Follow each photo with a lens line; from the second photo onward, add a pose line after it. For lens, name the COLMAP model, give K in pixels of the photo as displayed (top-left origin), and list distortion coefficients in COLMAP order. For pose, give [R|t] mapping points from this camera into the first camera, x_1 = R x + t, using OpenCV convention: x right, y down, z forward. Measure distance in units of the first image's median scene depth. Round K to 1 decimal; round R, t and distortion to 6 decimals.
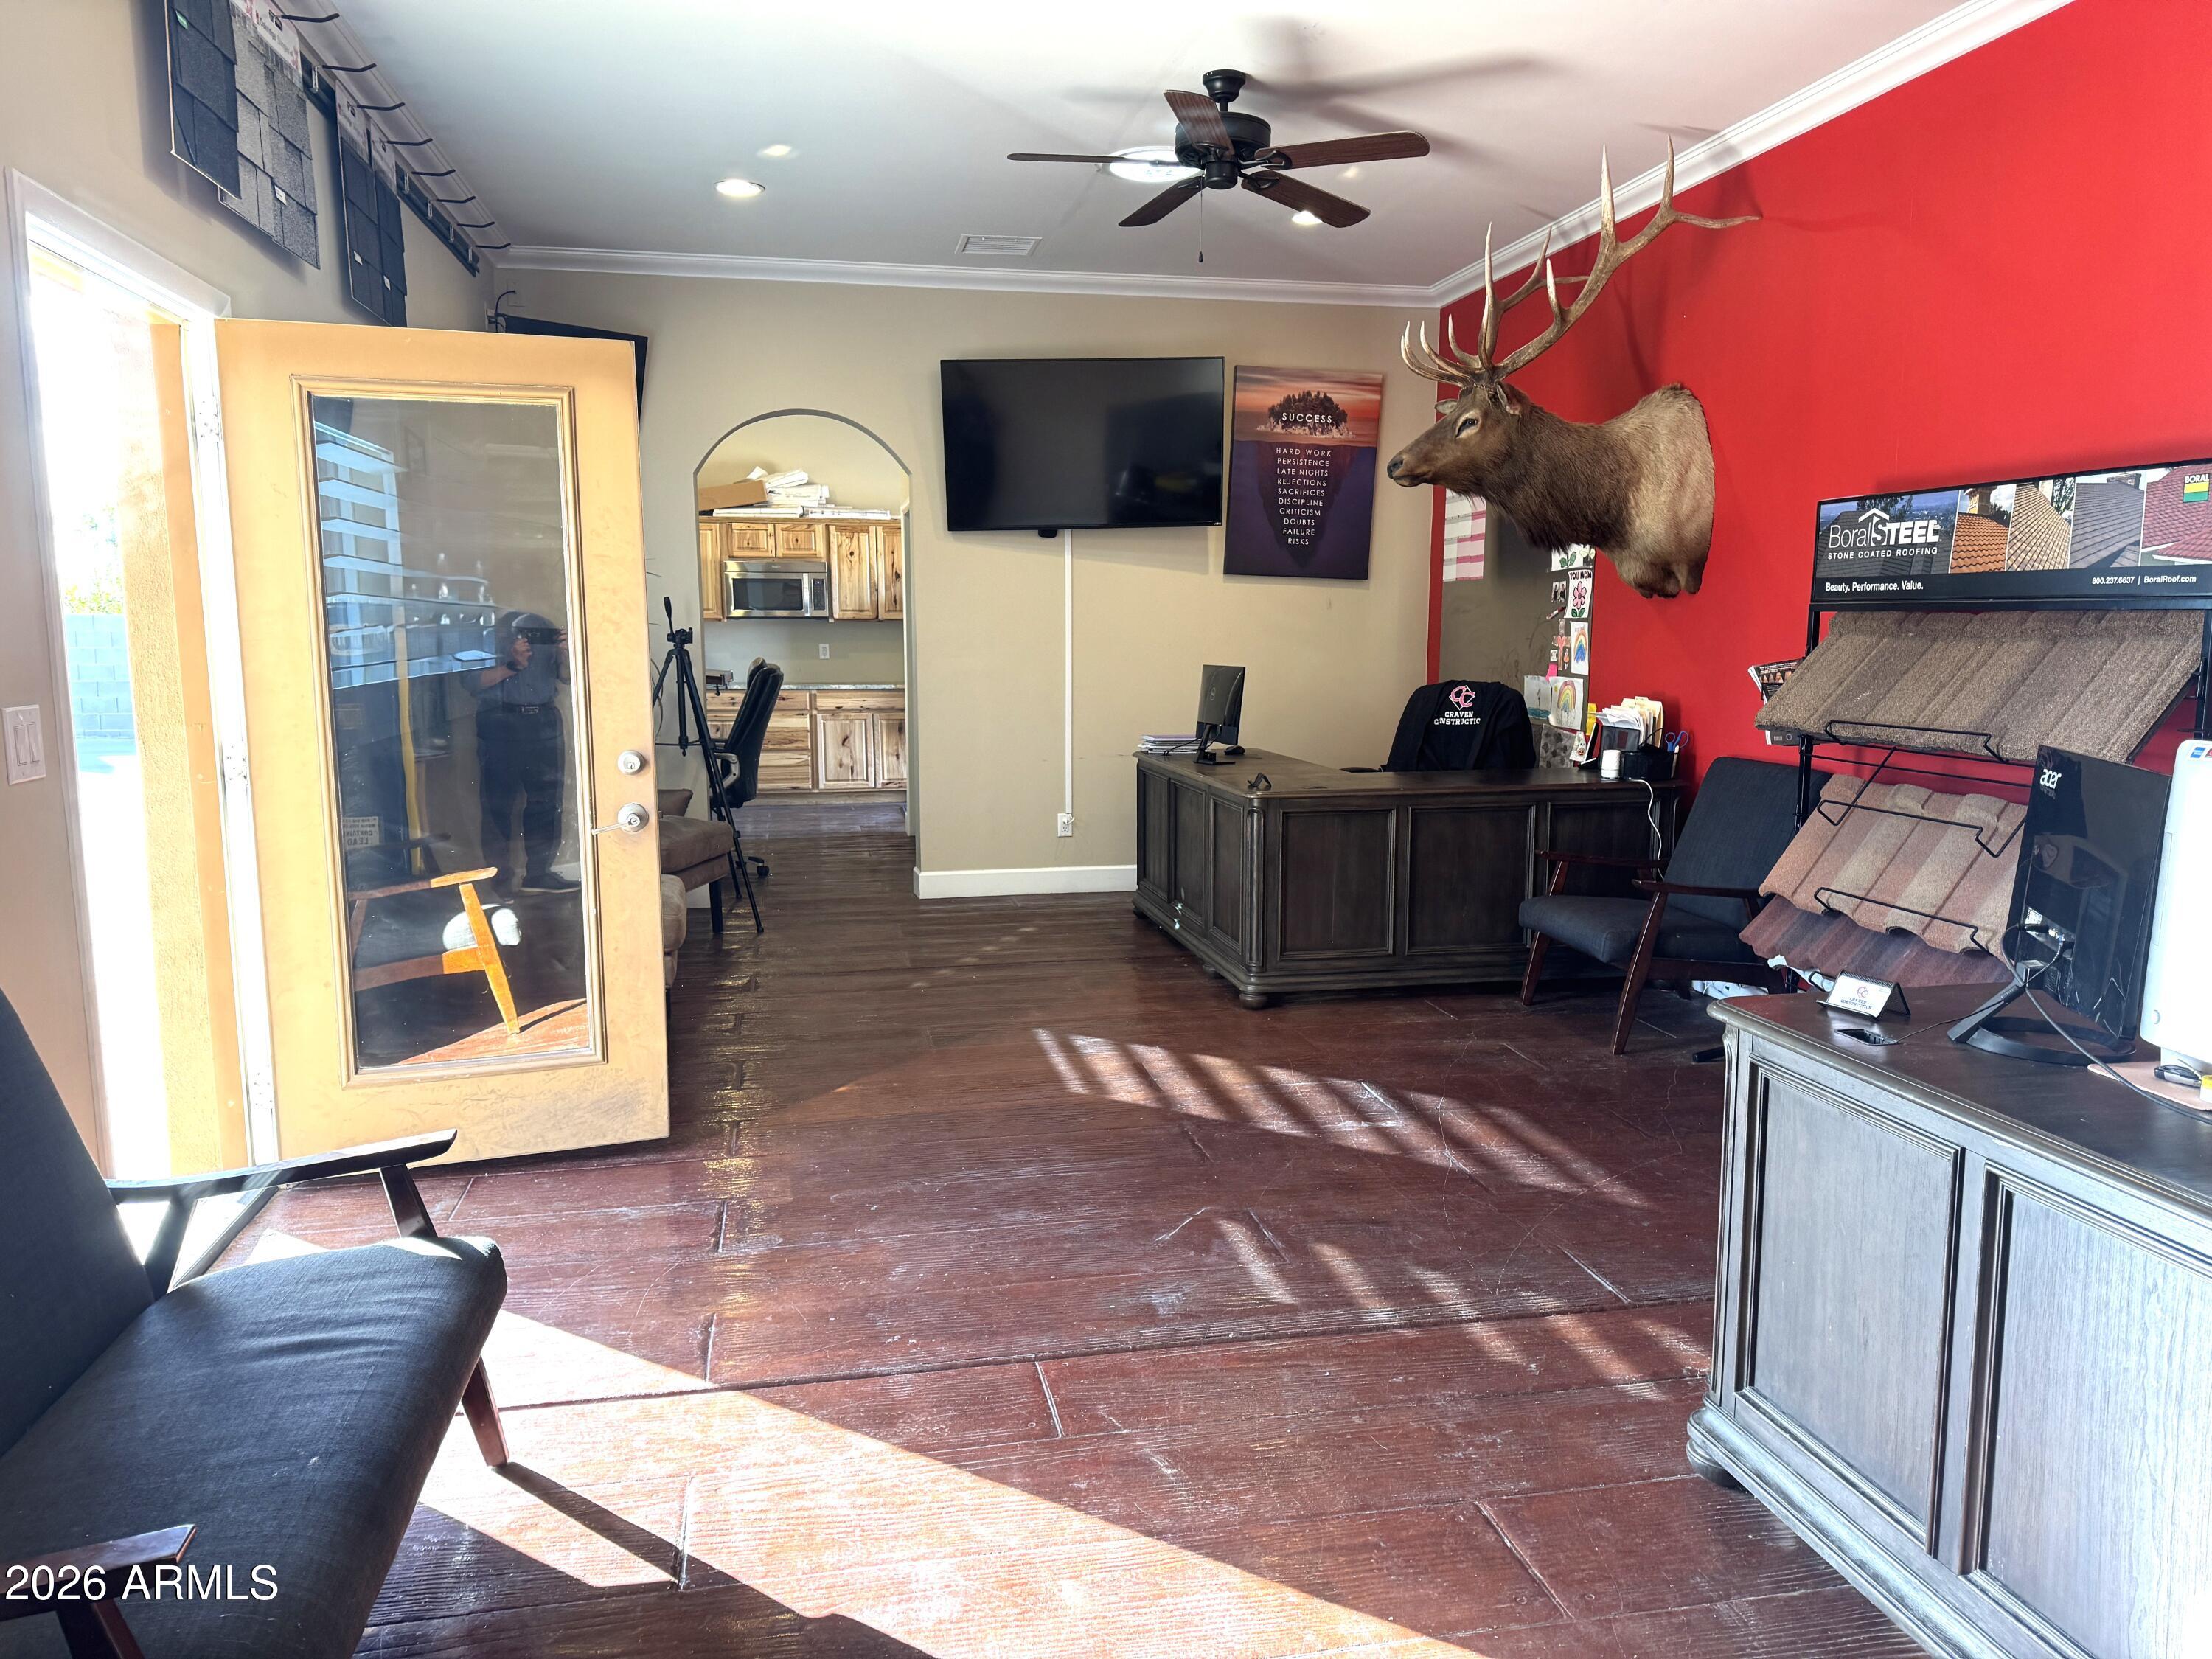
lens RADIAL K [[1568.7, 0, 1089.2], [0, 1568.7, 819.2], [0, 0, 1]] dist [0.067033, -0.075249]
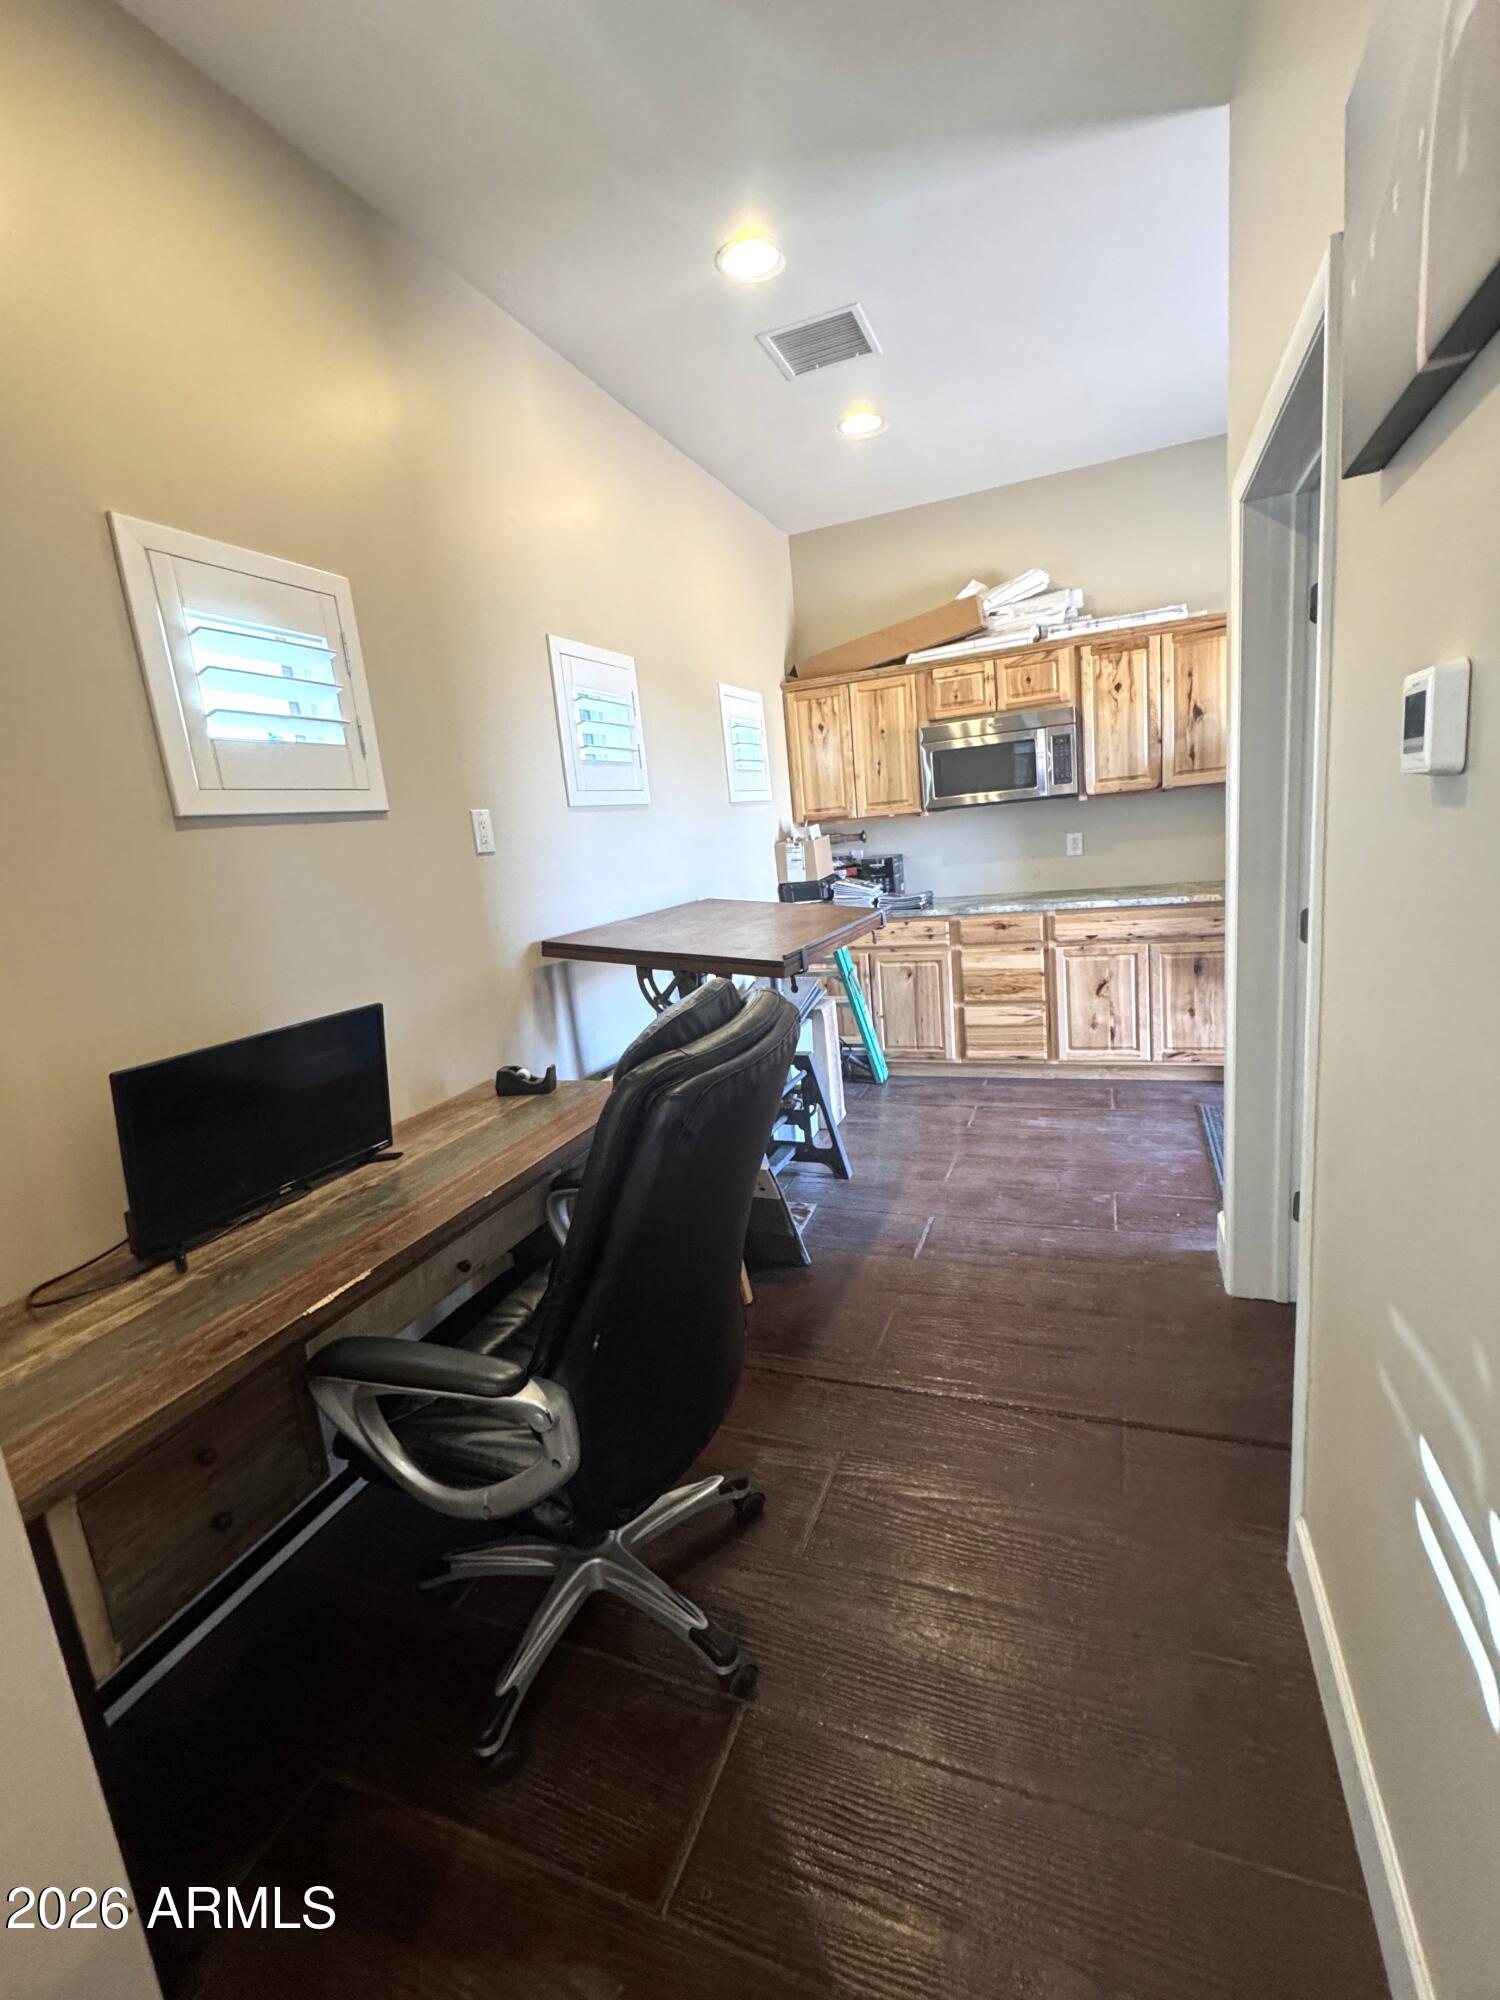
lens RADIAL K [[870.1, 0, 730.5], [0, 870.1, 1001.1], [0, 0, 1]] dist [0.003120, 0.000125]
pose [[0.822971, 0.031816, -0.567191, -0.078434], [0.024475, 0.995518, 0.091354, -0.080765], [0.567555, -0.089063, 0.818504, 0.622922]]
